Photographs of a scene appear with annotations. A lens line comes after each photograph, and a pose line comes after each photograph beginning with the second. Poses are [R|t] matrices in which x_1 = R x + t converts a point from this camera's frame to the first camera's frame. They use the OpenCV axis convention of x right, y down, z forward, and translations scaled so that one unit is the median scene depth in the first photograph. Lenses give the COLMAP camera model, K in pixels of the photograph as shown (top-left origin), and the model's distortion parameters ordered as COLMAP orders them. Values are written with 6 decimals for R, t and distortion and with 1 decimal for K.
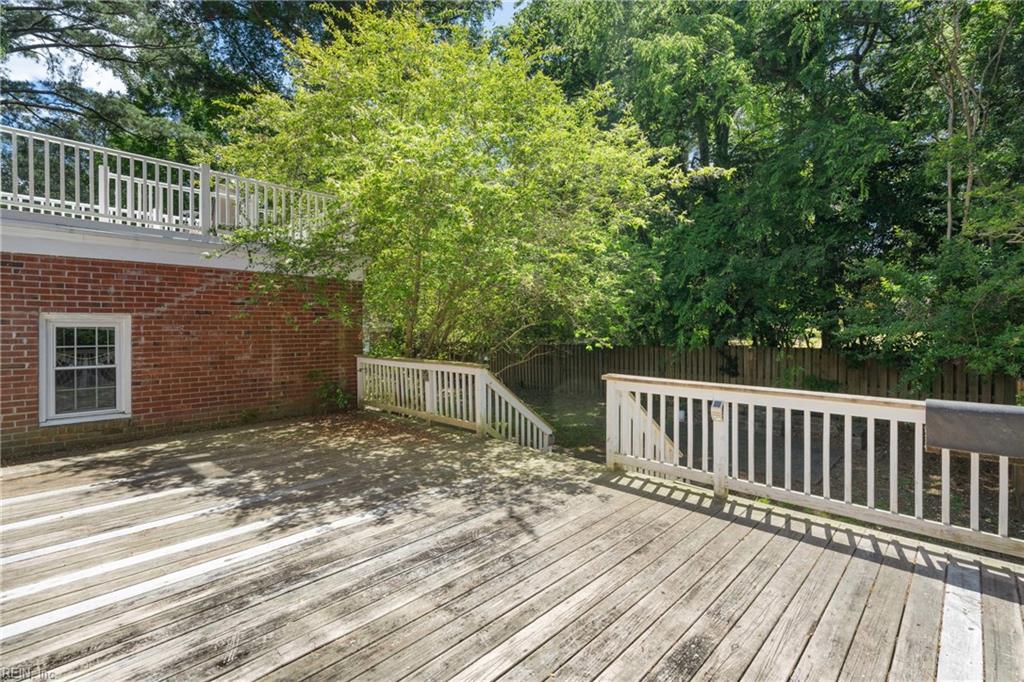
lens RADIAL K [[474.1, 0, 511.5], [0, 474.1, 325.5], [0, 0, 1]] dist [-0.001511, -0.000202]
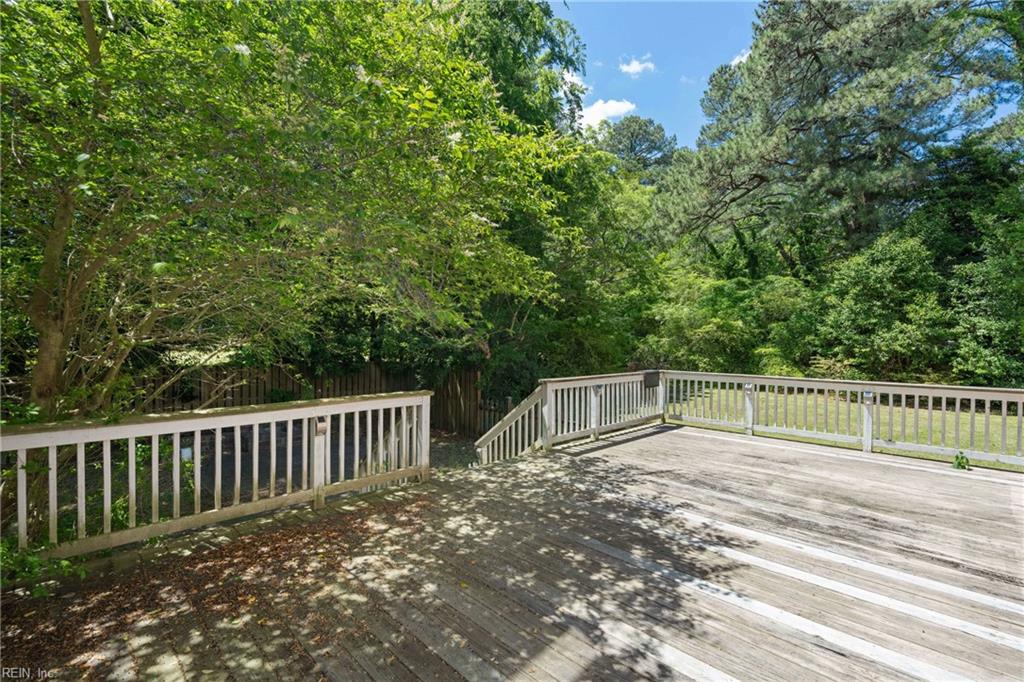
lens RADIAL K [[461.9, 0, 512.0], [0, 461.9, 341.0], [0, 0, 1]] dist [-0.000208, 0.000223]
pose [[0.019480, 0.002785, 0.999806, -1.337204], [0.002291, 0.999993, -0.002830, -0.009408], [-0.999808, 0.002346, 0.019474, 1.288500]]
